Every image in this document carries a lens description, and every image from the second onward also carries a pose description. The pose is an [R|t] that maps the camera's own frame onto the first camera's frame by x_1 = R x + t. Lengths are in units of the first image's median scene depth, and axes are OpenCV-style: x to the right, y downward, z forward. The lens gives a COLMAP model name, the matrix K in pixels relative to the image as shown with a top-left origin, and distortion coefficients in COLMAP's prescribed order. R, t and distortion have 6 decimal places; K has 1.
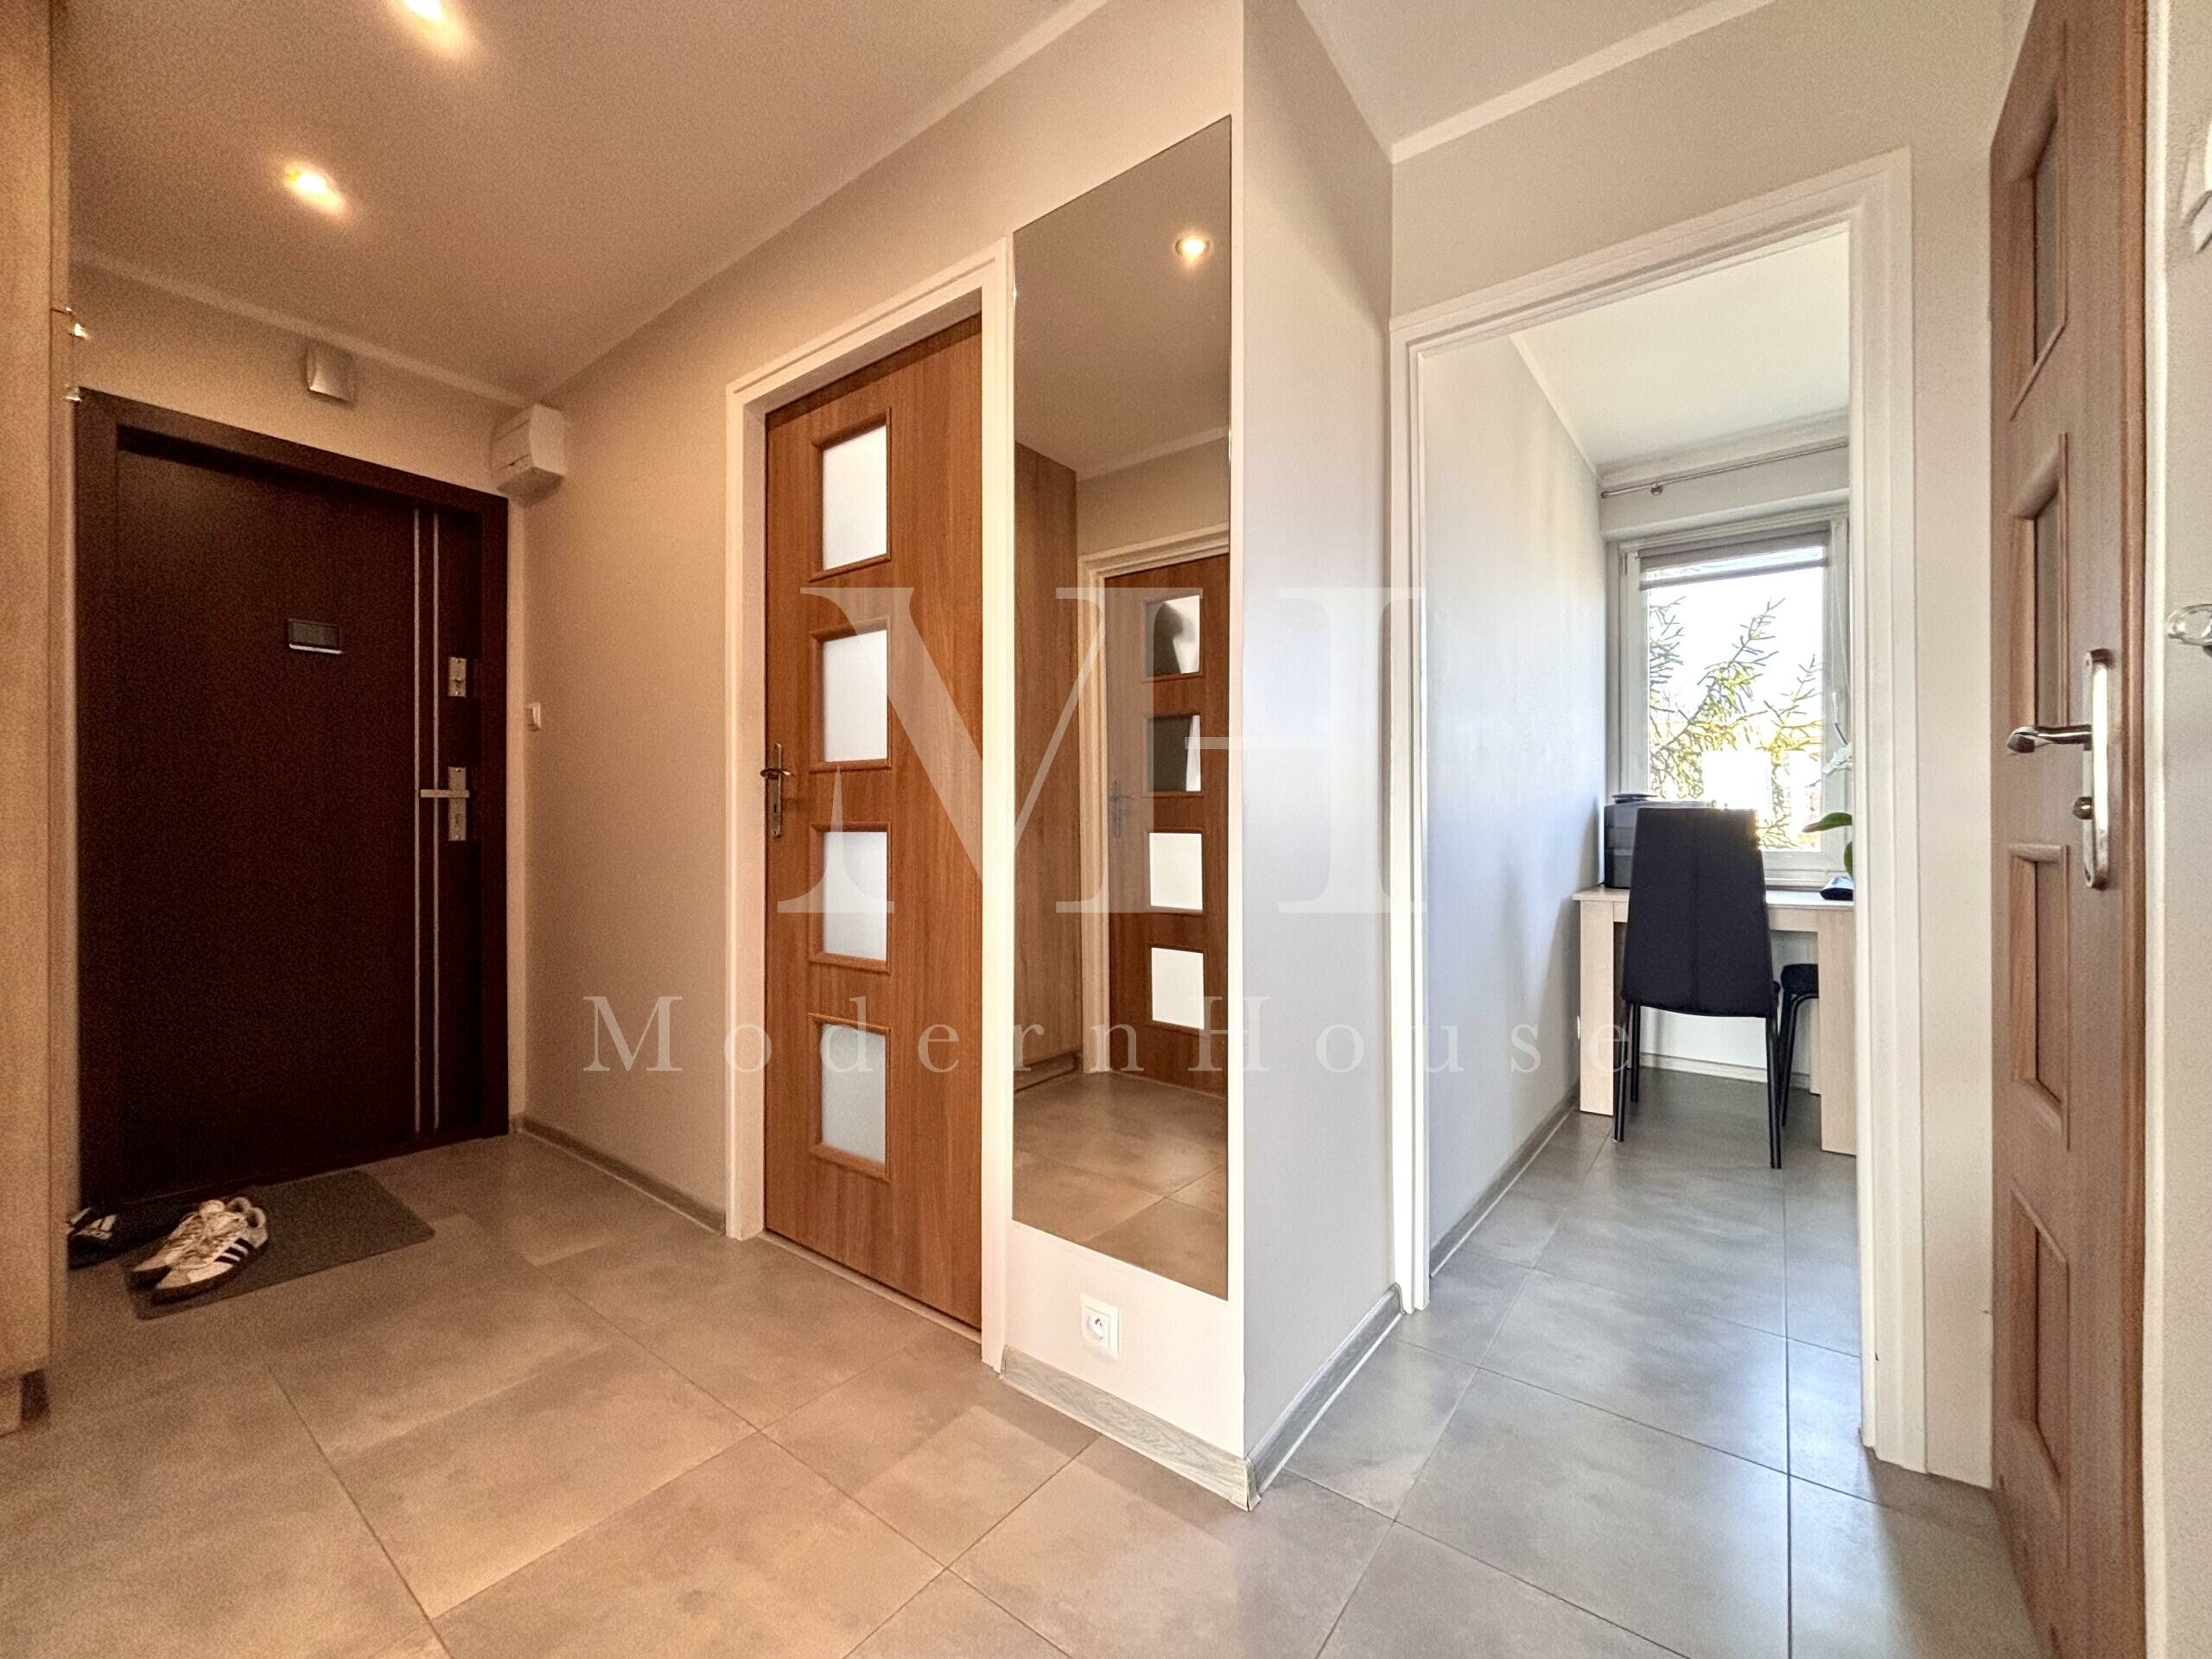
lens RADIAL K [[889.5, 0, 1090.4], [0, 889.5, 828.6], [0, 0, 1]] dist [0.002346, -0.000262]
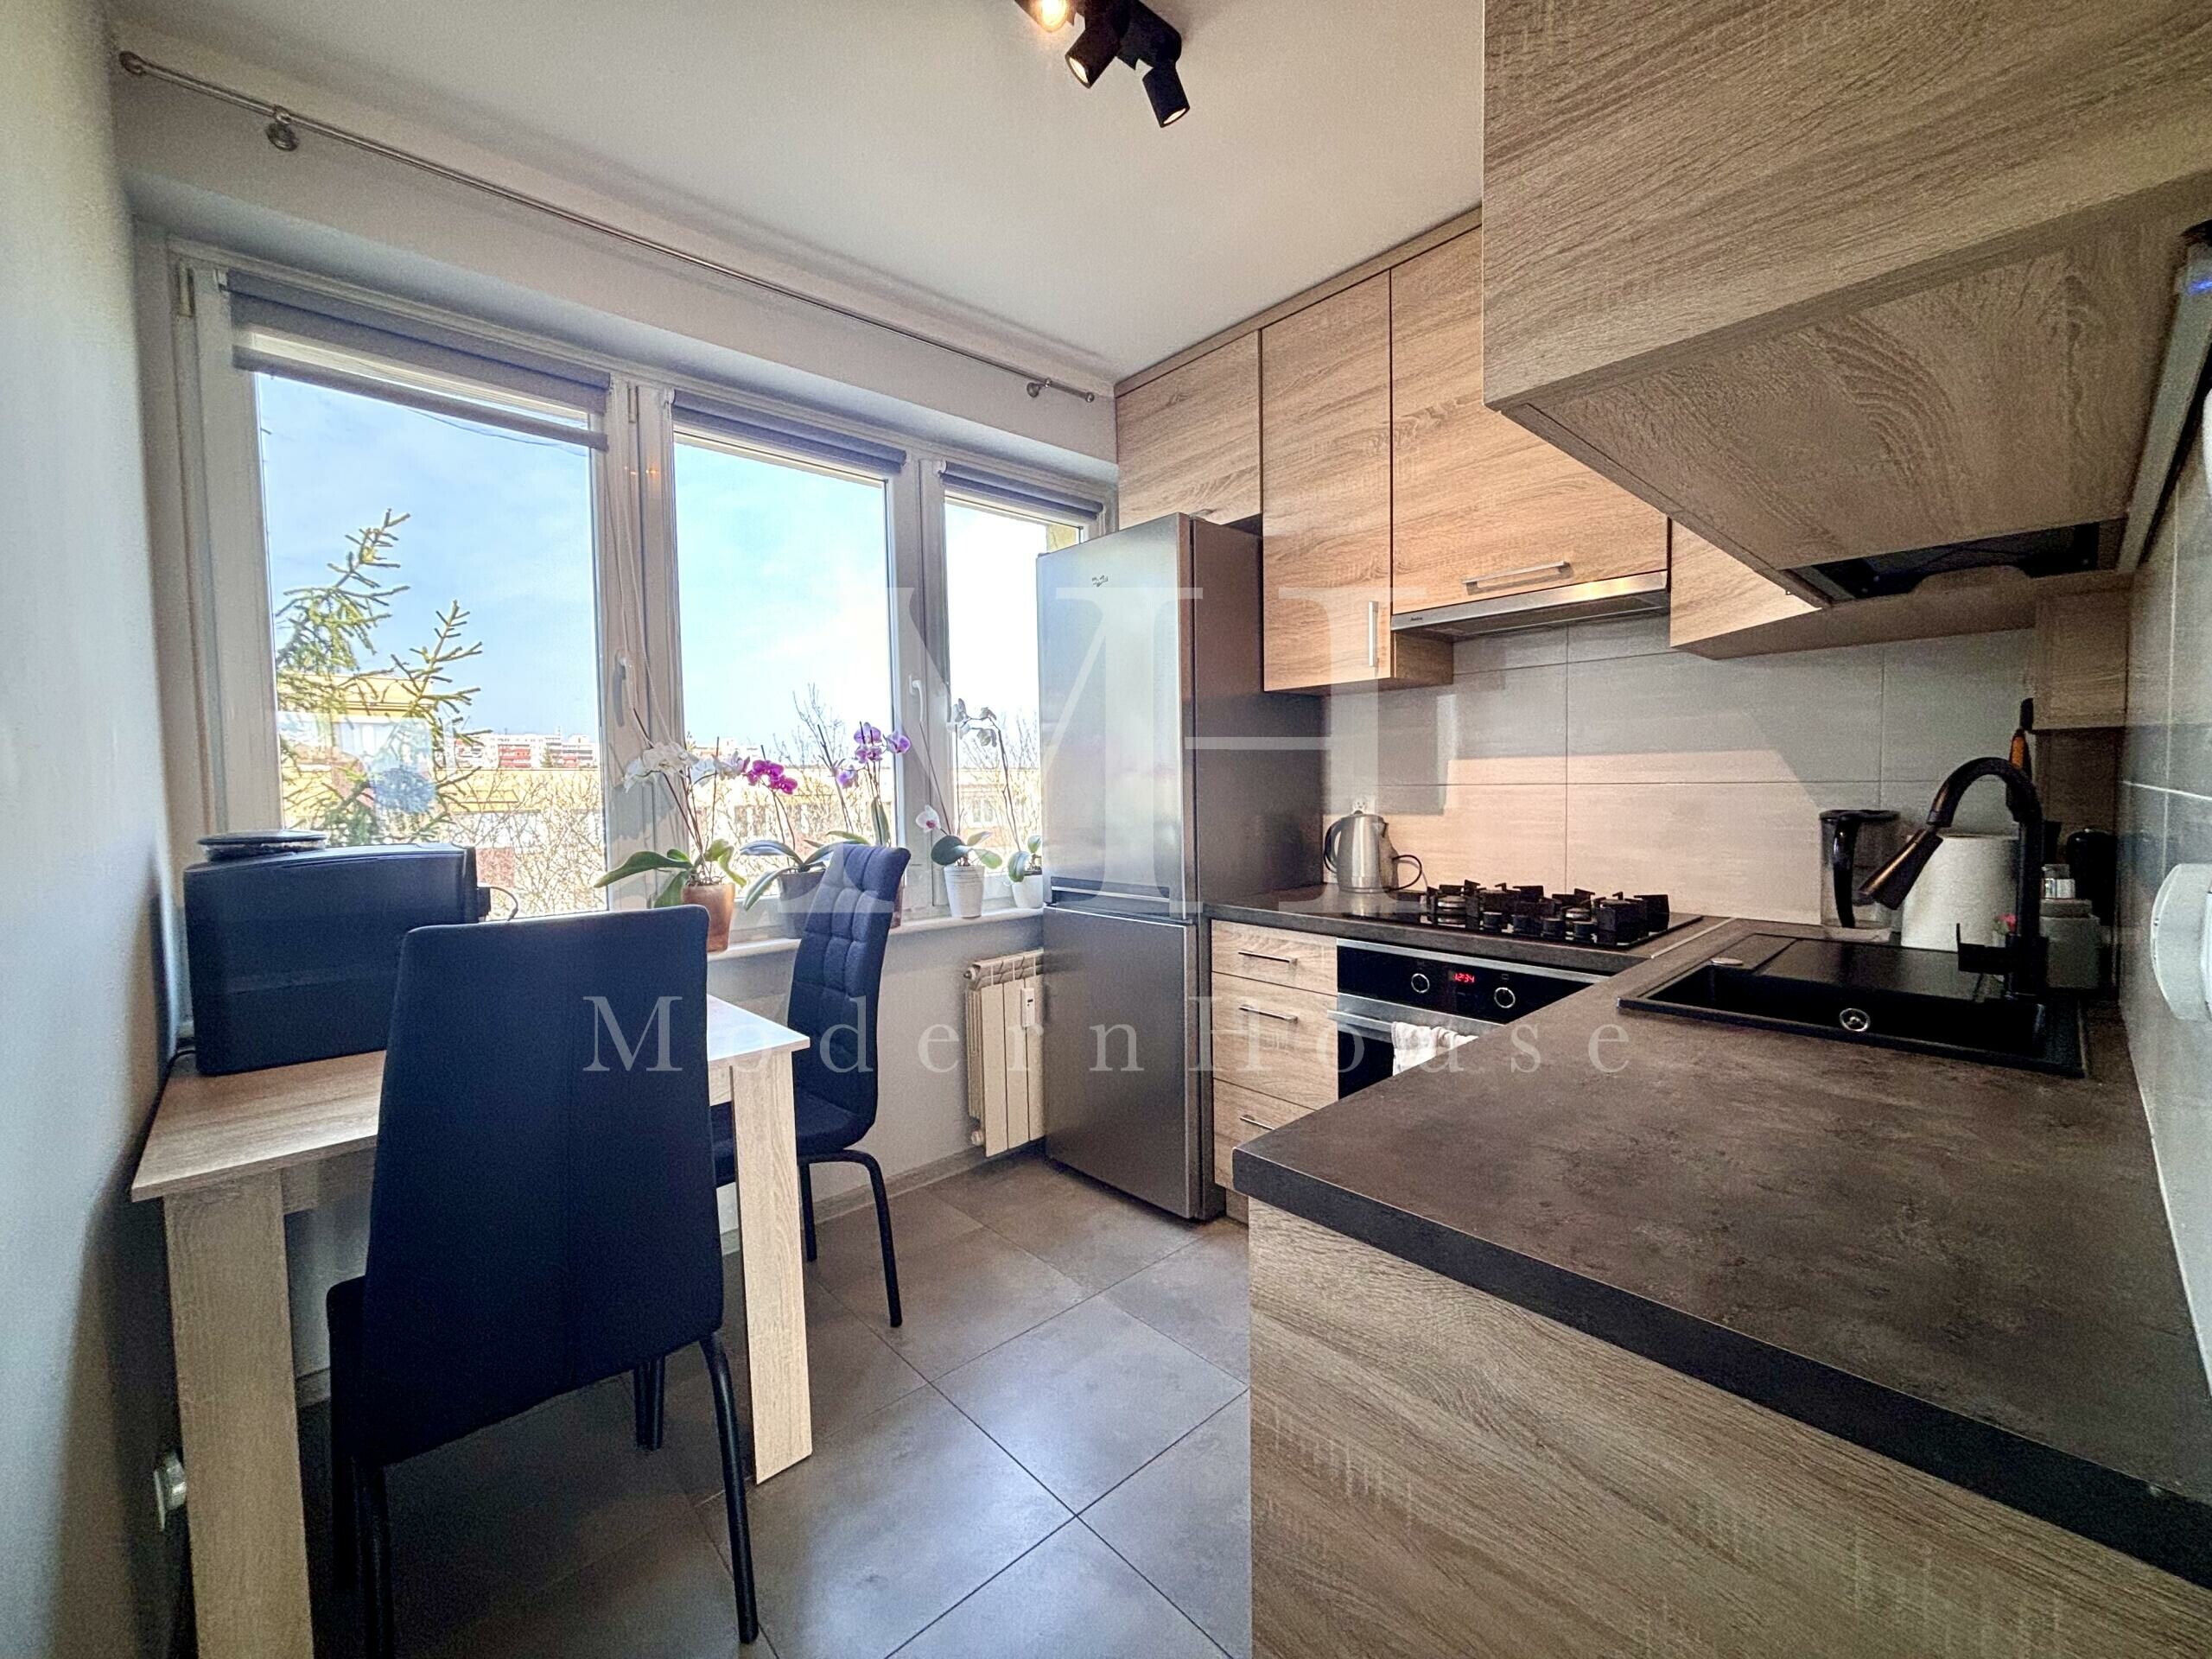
lens RADIAL K [[889.5, 0, 1093.7], [0, 889.5, 816.3], [0, 0, 1]] dist [0.002346, -0.000262]
pose [[0.181426, -0.045665, 0.982344, 0.246848], [0.017723, 0.998911, 0.043162, -0.056996], [-0.983245, 0.009579, 0.182038, 0.495720]]
